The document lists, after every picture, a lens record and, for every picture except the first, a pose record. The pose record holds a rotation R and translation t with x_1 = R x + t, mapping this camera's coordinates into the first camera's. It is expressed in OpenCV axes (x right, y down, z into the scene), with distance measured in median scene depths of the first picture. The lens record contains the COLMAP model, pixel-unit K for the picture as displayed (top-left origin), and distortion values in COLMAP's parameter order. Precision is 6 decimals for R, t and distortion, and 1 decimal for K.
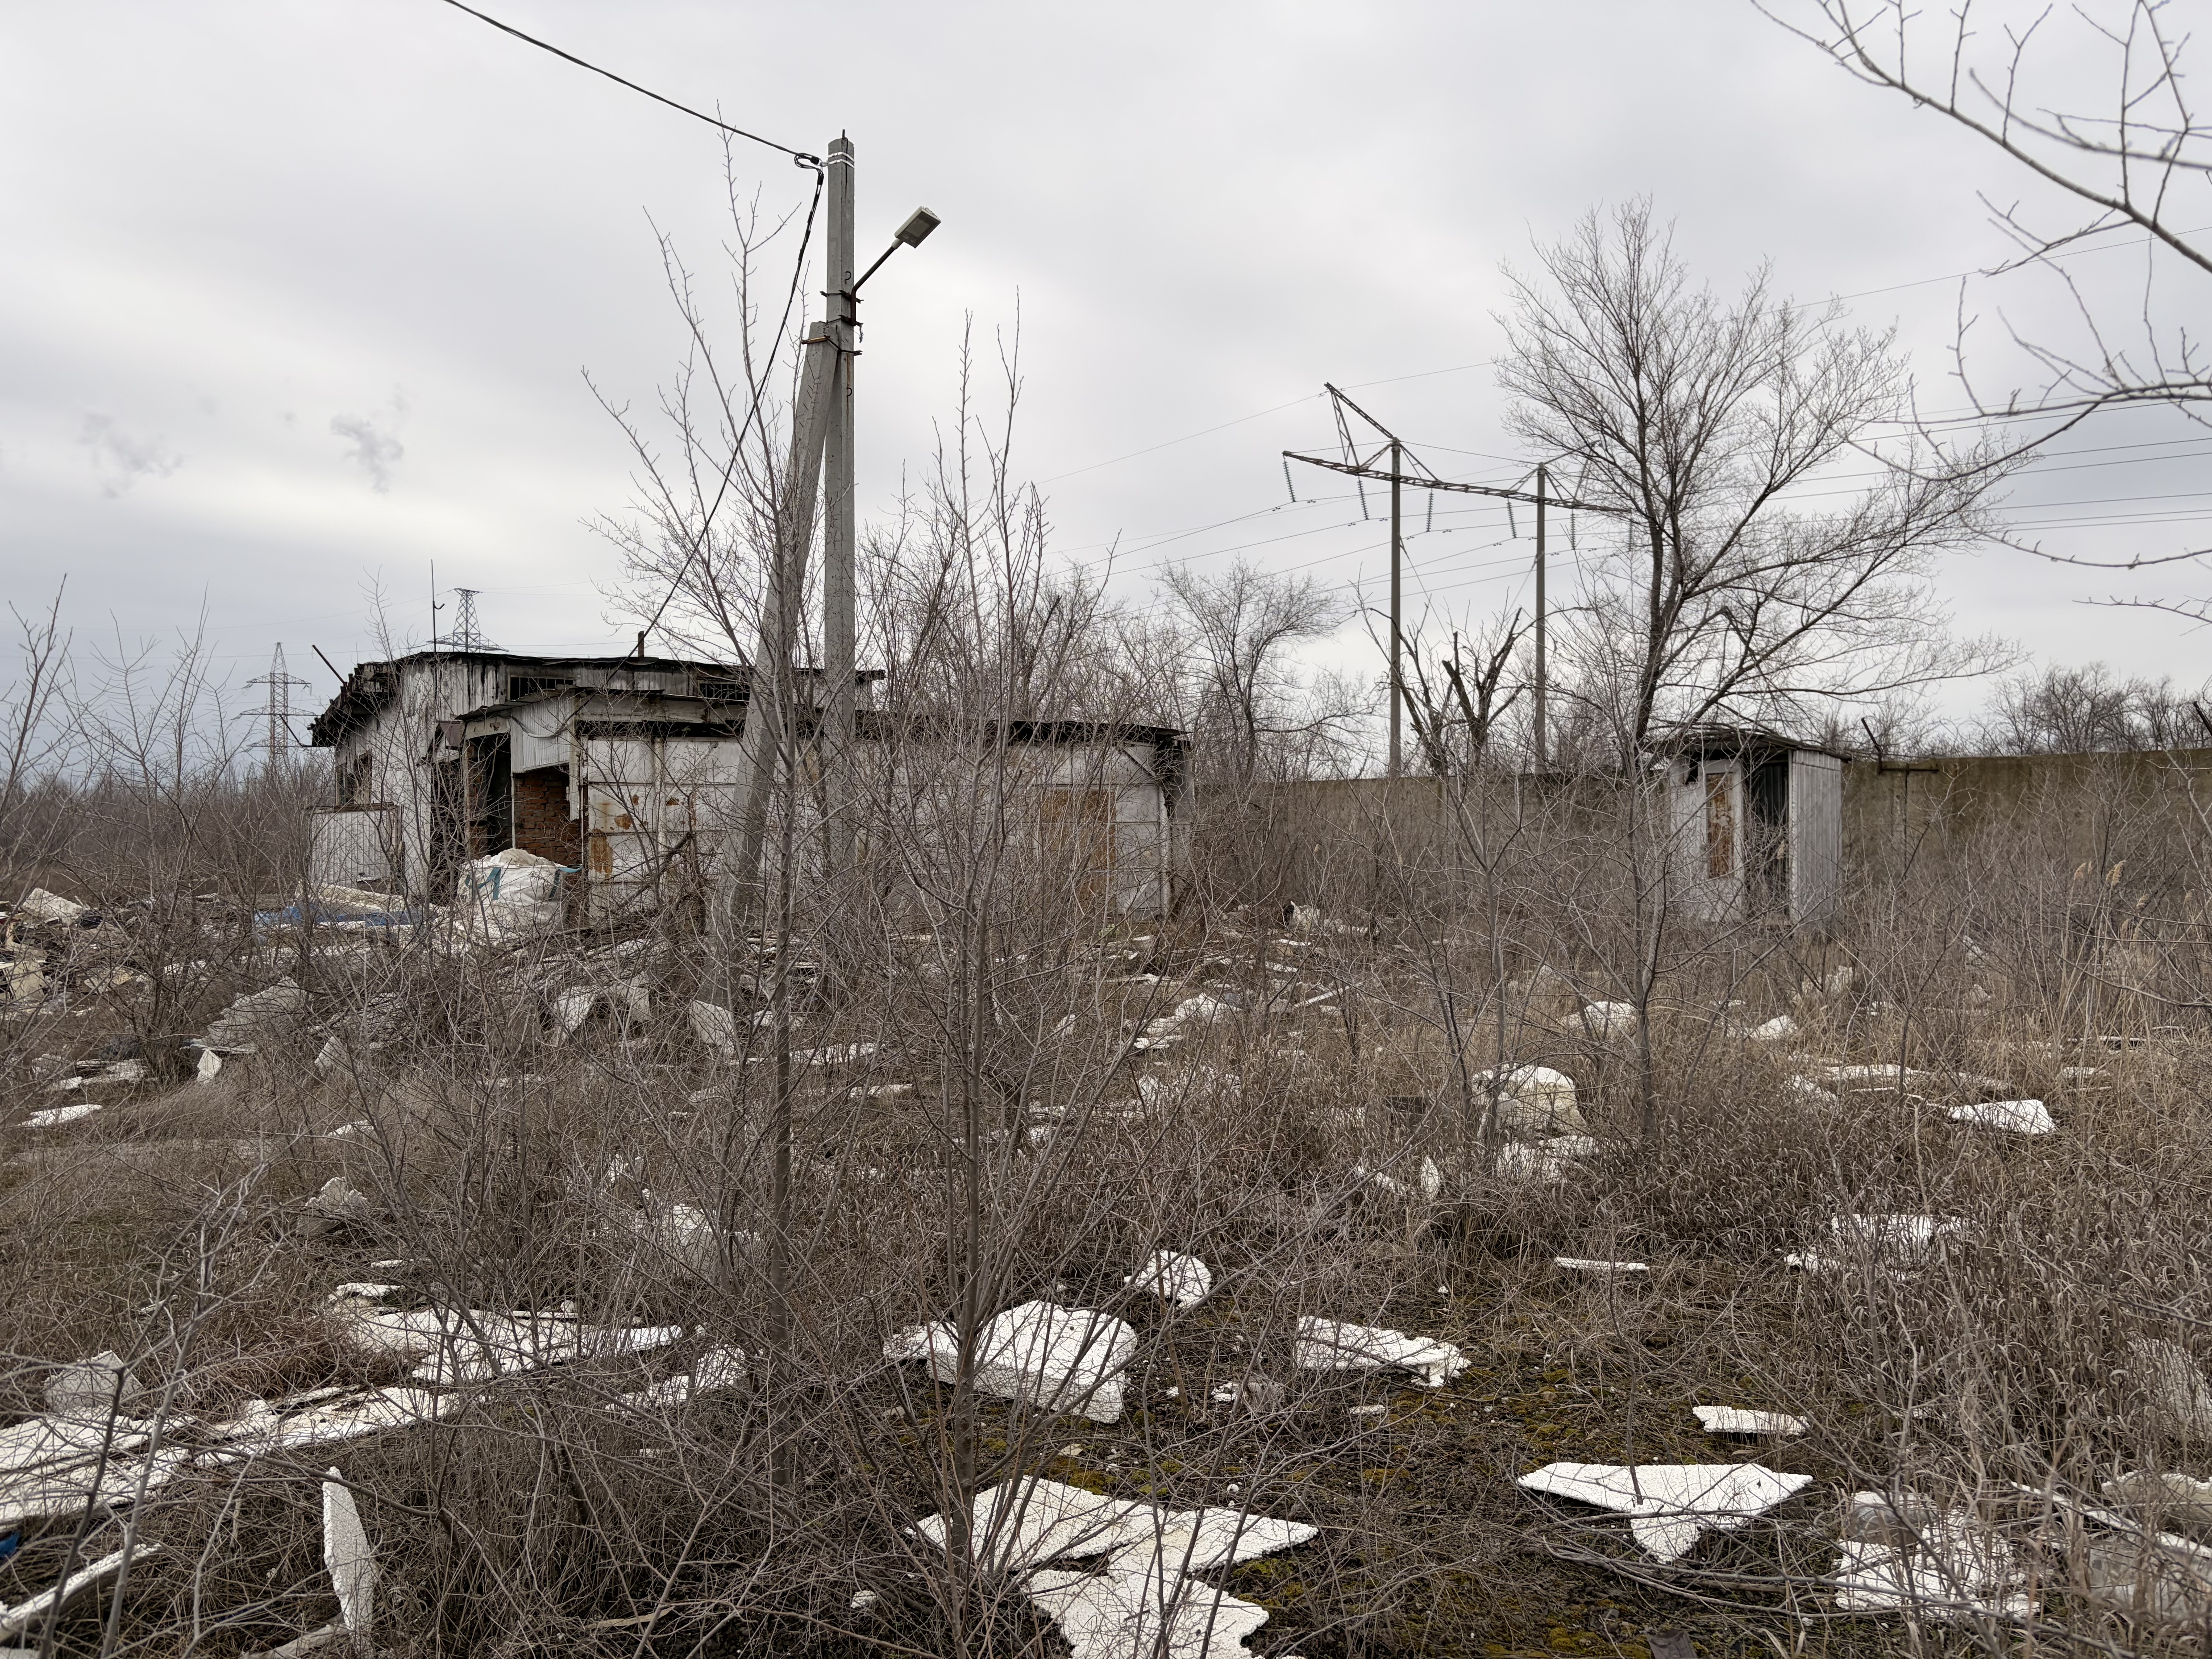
lens RADIAL K [[1646.8, 0, 1126.0], [0, 1646.8, 832.6], [0, 0, 1]] dist [0.037017, -0.050991]
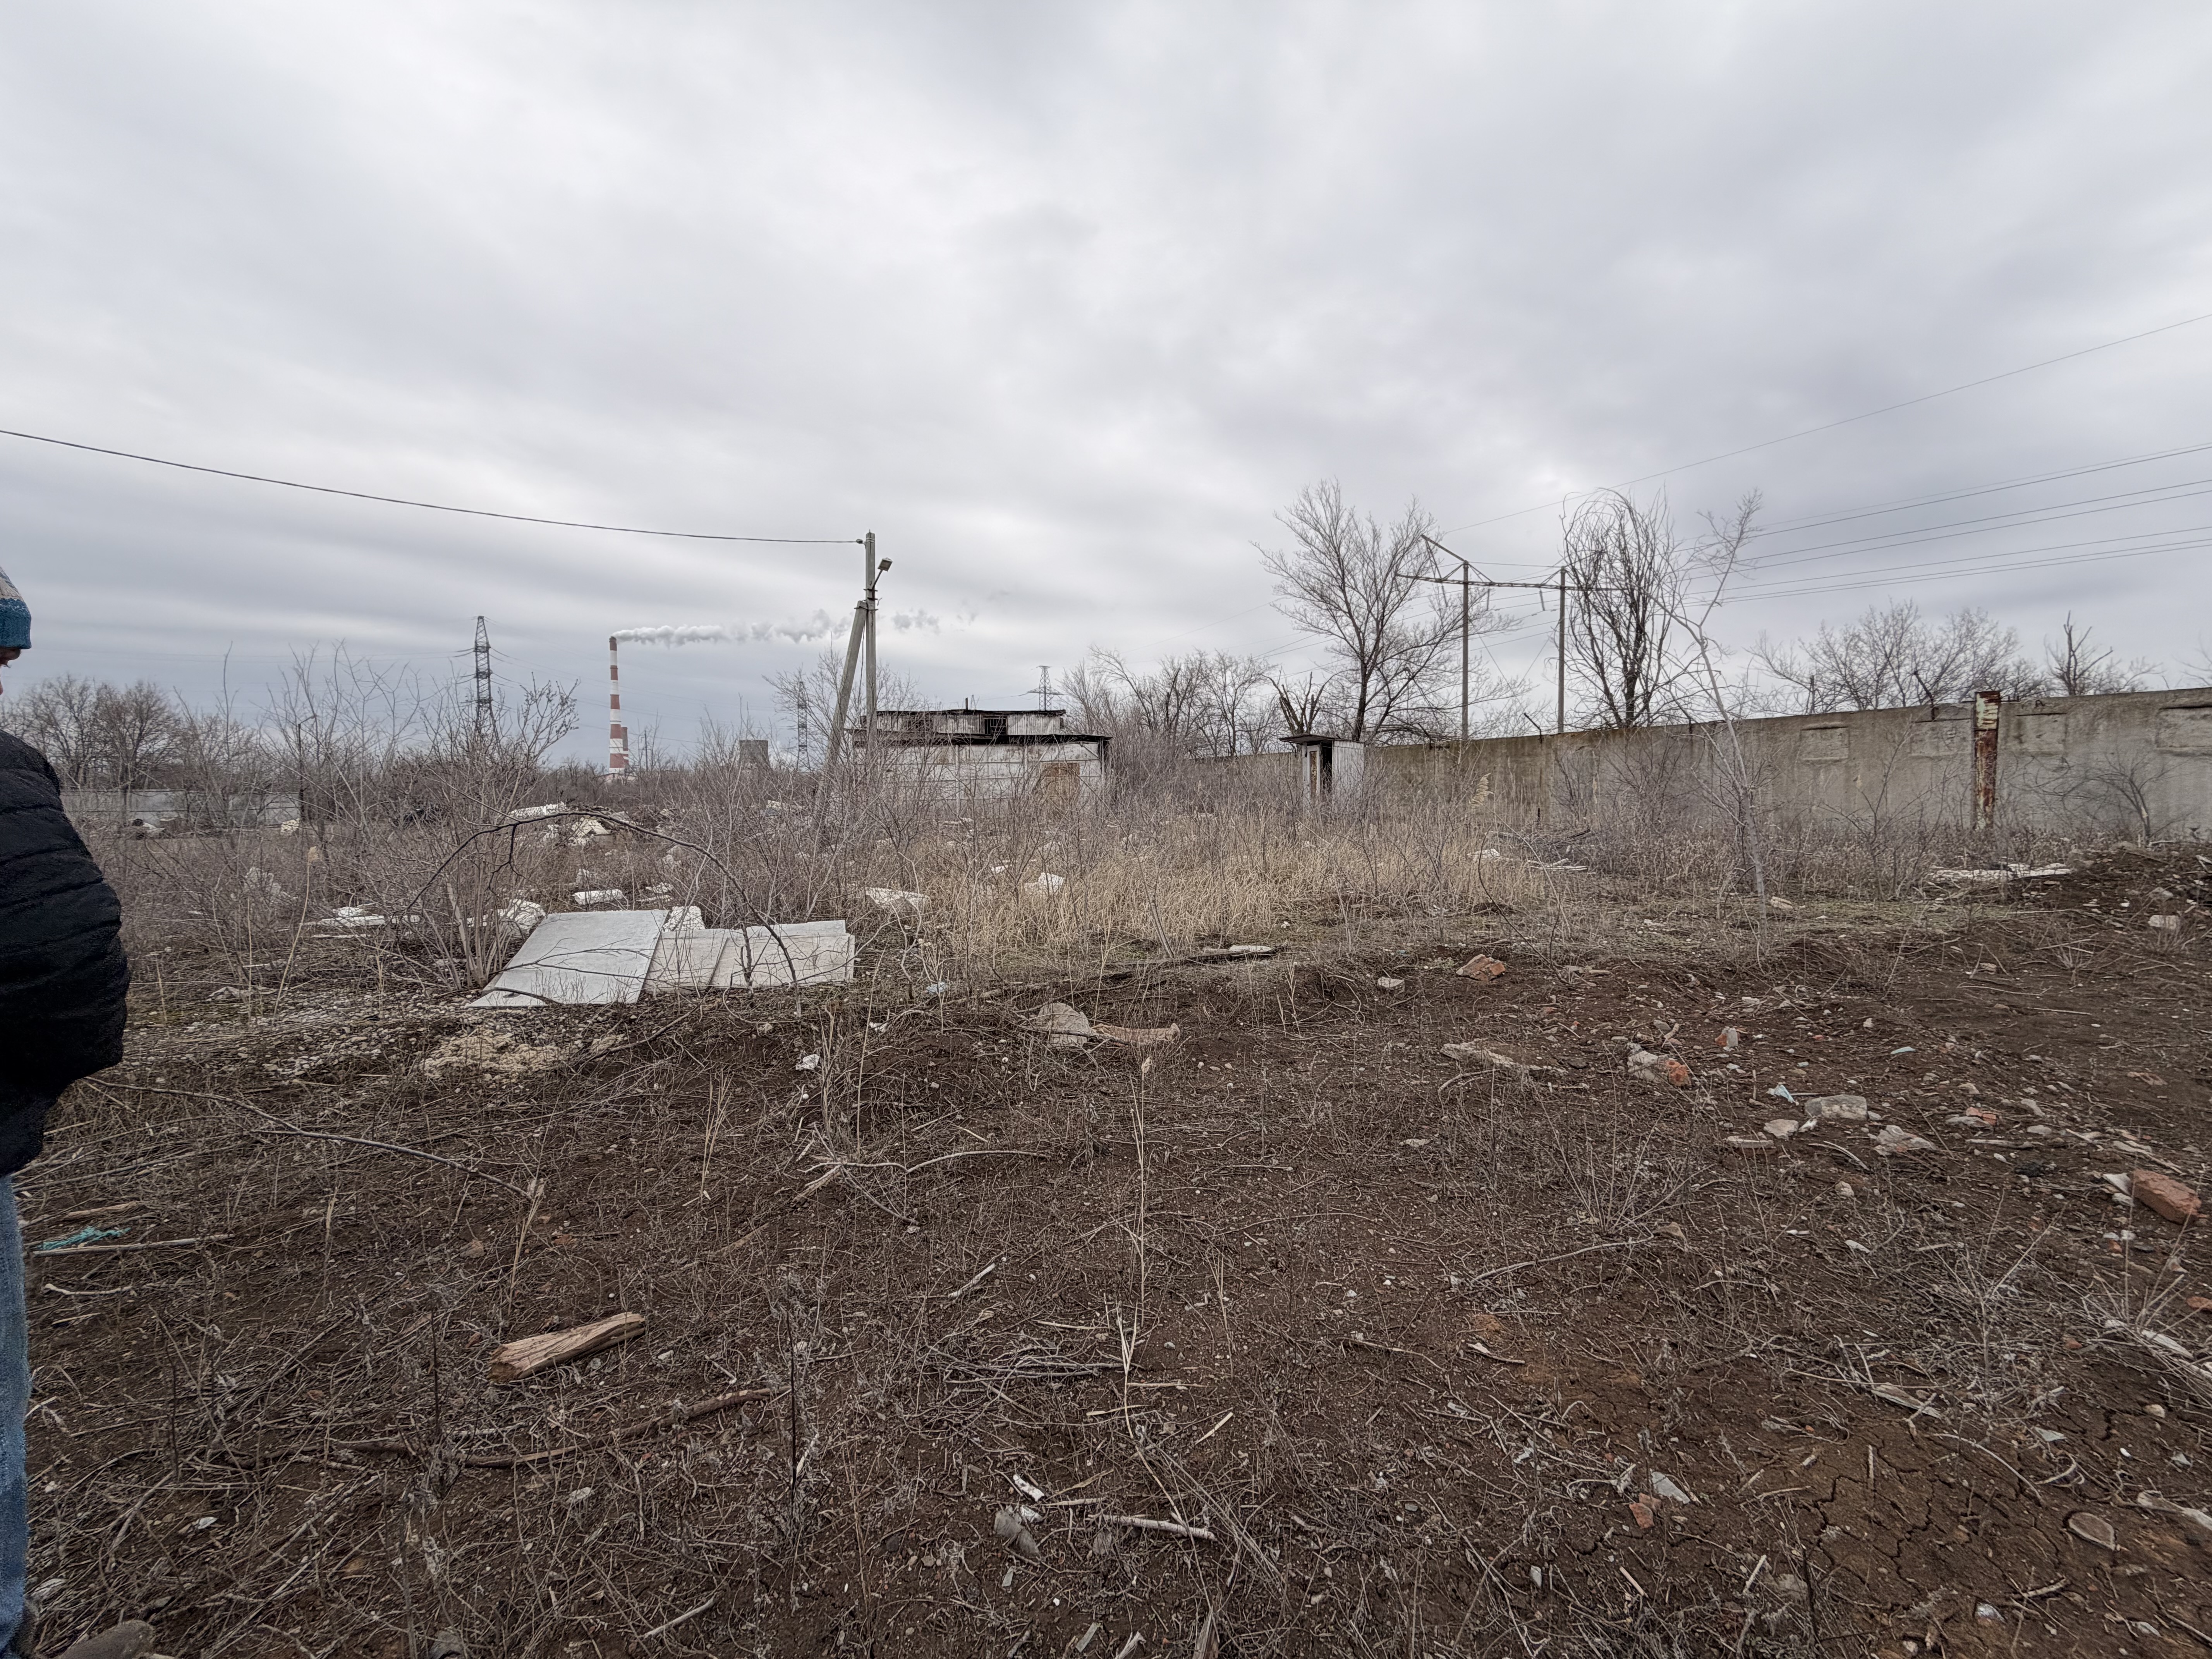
lens RADIAL K [[871.9, 0, 1097.4], [0, 871.9, 823.2], [0, 0, 1]] dist [-0.004008, 0.000581]
pose [[0.940170, 0.005757, -0.340656, 0.780264], [0.010087, 0.998949, 0.044722, 0.008946], [0.340556, -0.045482, 0.939124, -0.306208]]
